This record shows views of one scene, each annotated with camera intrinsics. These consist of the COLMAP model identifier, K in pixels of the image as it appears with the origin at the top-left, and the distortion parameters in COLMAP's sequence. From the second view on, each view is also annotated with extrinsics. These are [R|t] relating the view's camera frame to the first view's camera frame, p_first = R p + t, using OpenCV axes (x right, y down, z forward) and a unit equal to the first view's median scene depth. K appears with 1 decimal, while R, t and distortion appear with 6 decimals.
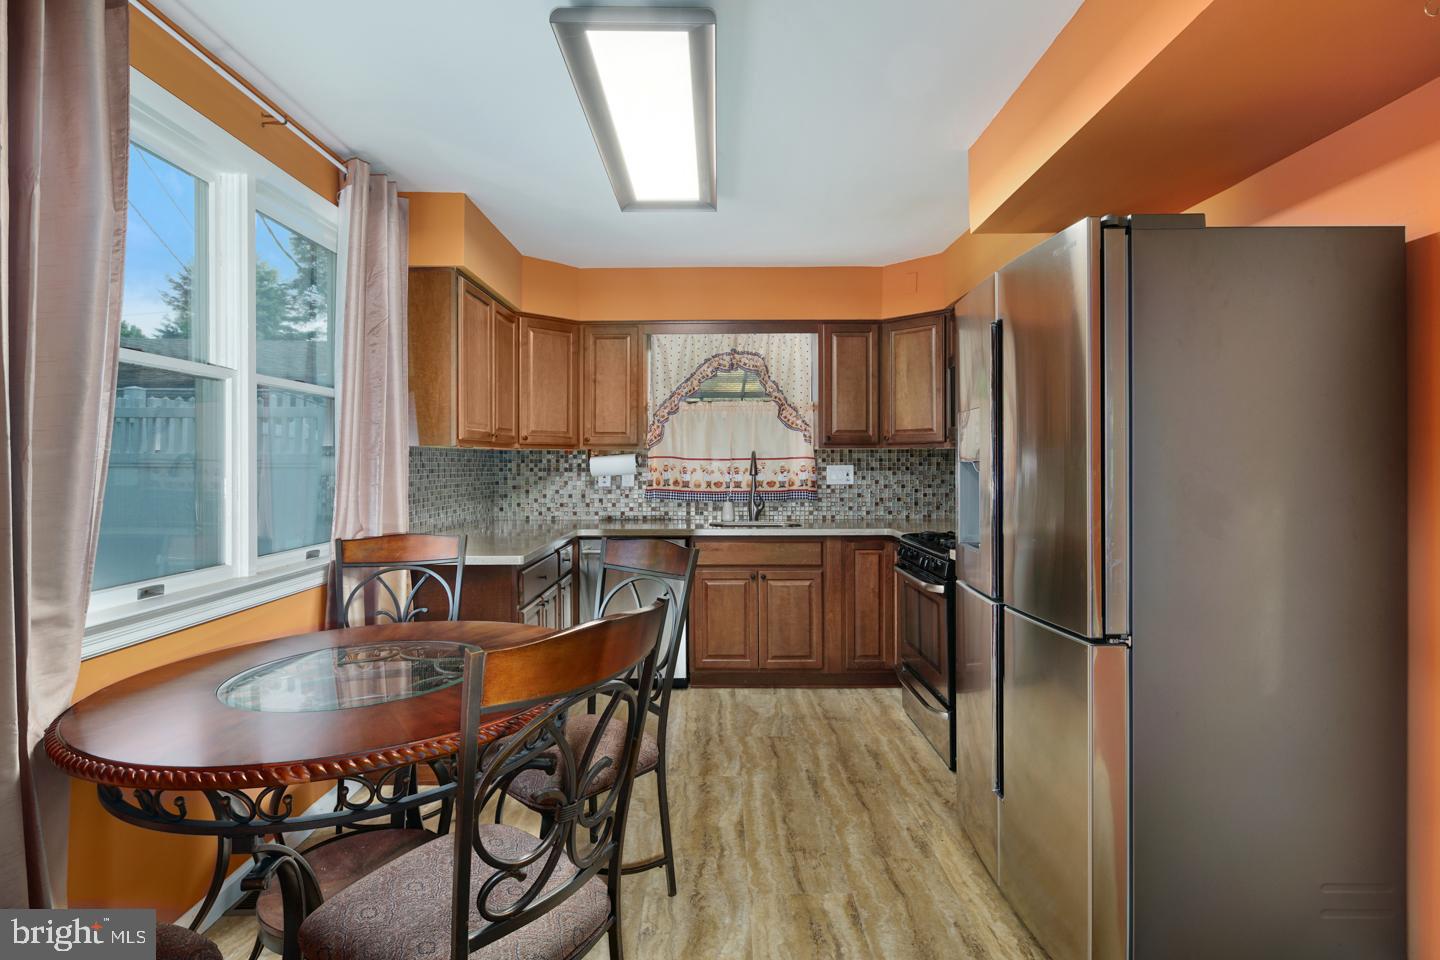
lens RADIAL K [[711.5, 0, 699.4], [0, 711.5, 516.7], [0, 0, 1]] dist [0.005539, -0.004320]
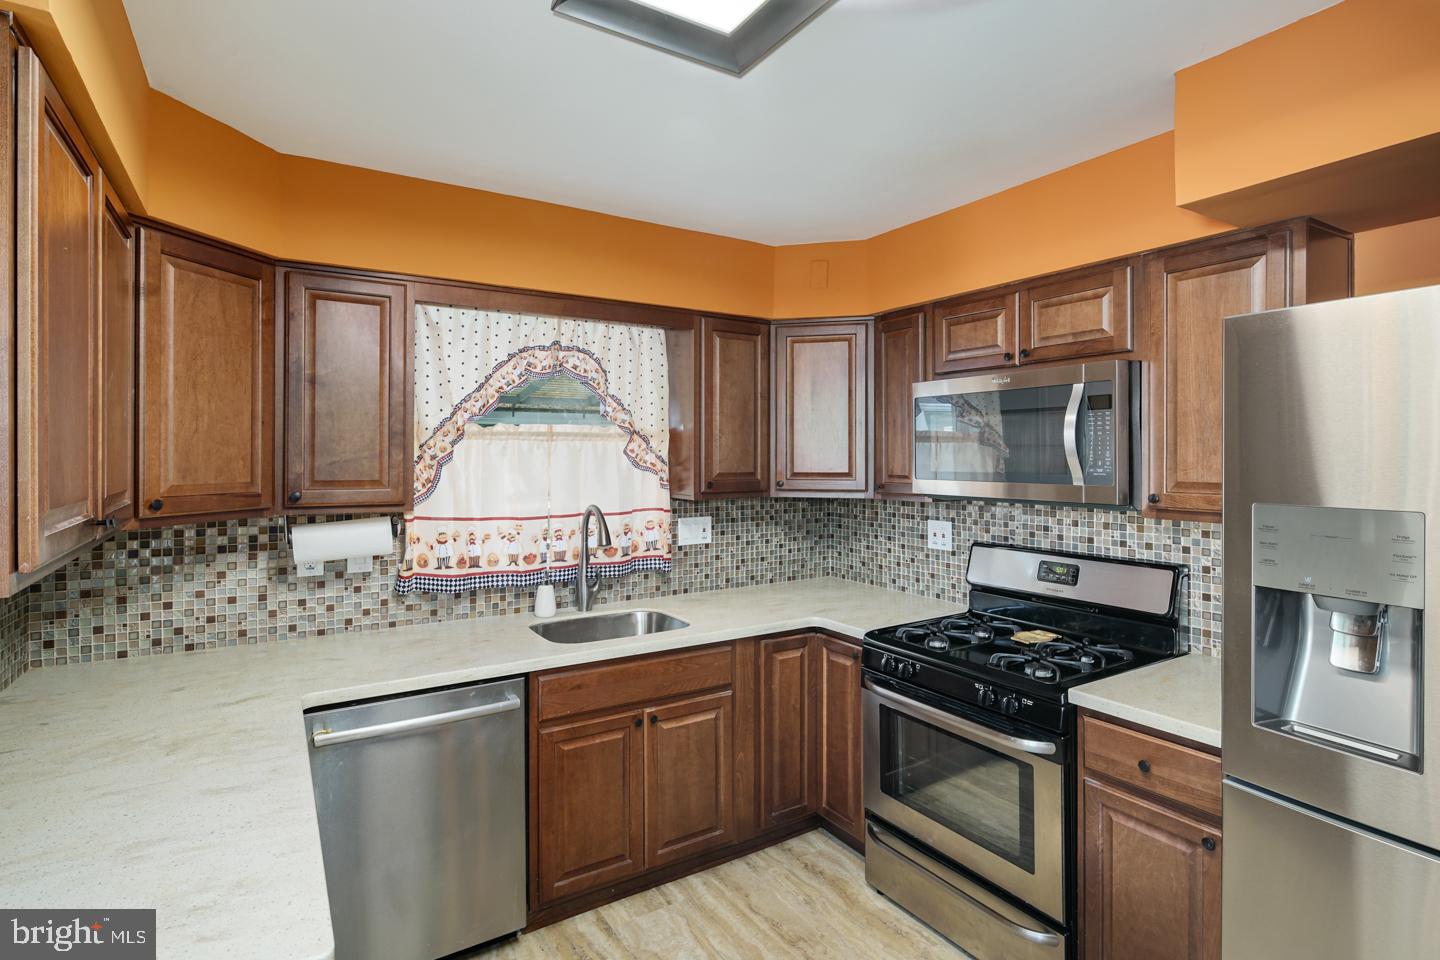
lens RADIAL K [[711.5, 0, 706.0], [0, 711.5, 482.6], [0, 0, 1]] dist [0.005539, -0.004320]
pose [[0.842459, -0.019695, 0.538400, -0.173585], [0.040479, 0.998821, -0.026803, -0.087935], [-0.537238, 0.044374, 0.842263, 0.400942]]
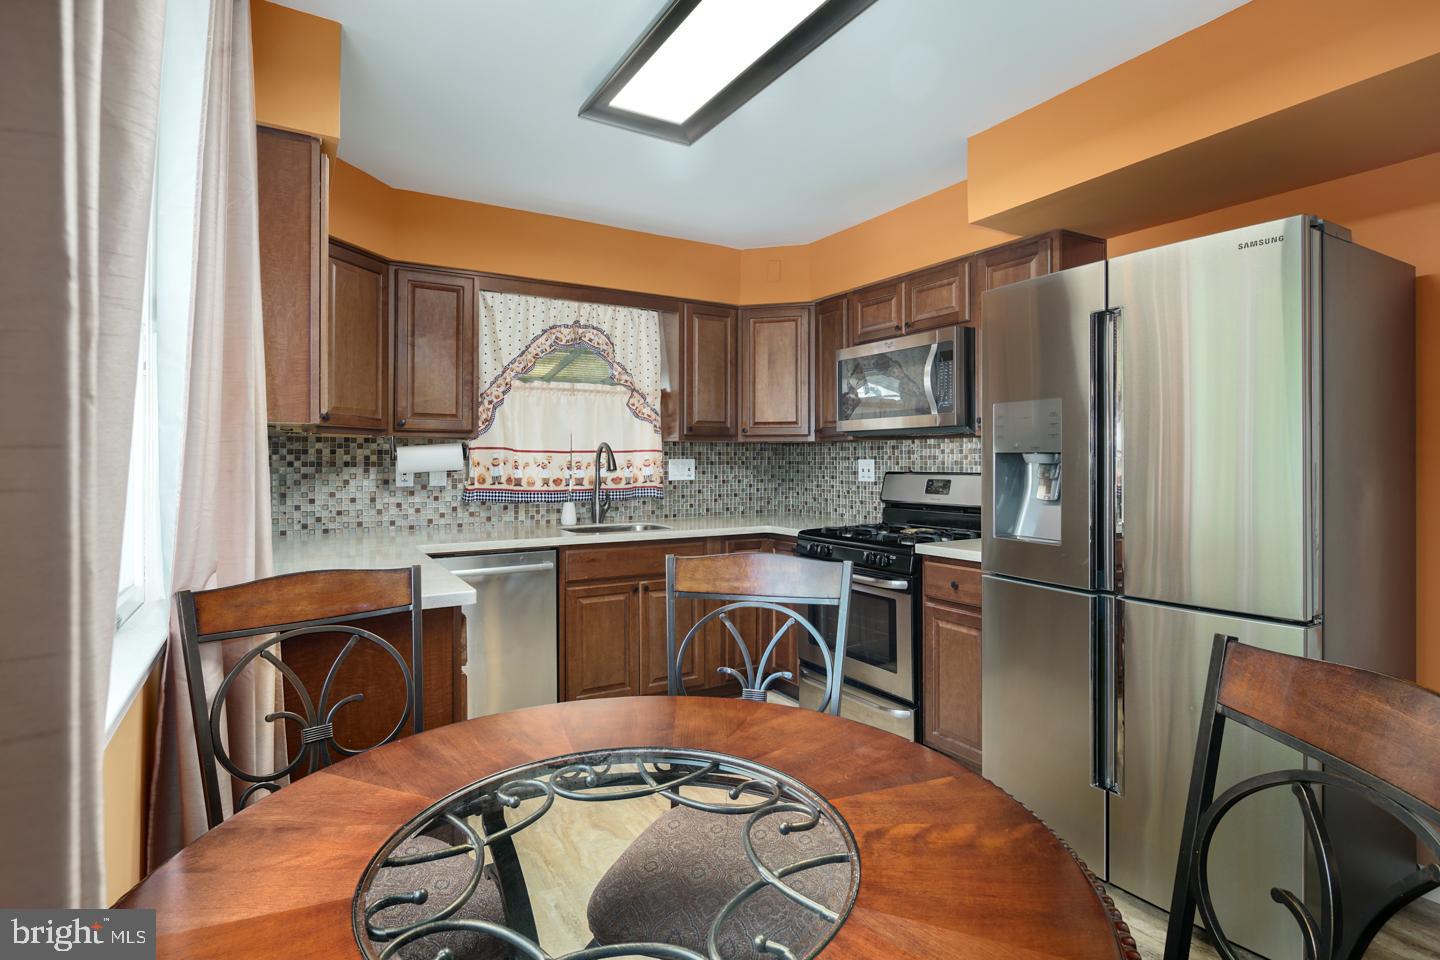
lens RADIAL K [[711.5, 0, 699.7], [0, 711.5, 505.7], [0, 0, 1]] dist [0.005539, -0.004320]
pose [[0.857075, -0.030049, 0.514315, -0.259627], [0.035599, 0.999366, -0.000935, -0.010618], [-0.513961, 0.019111, 0.857601, 0.201166]]
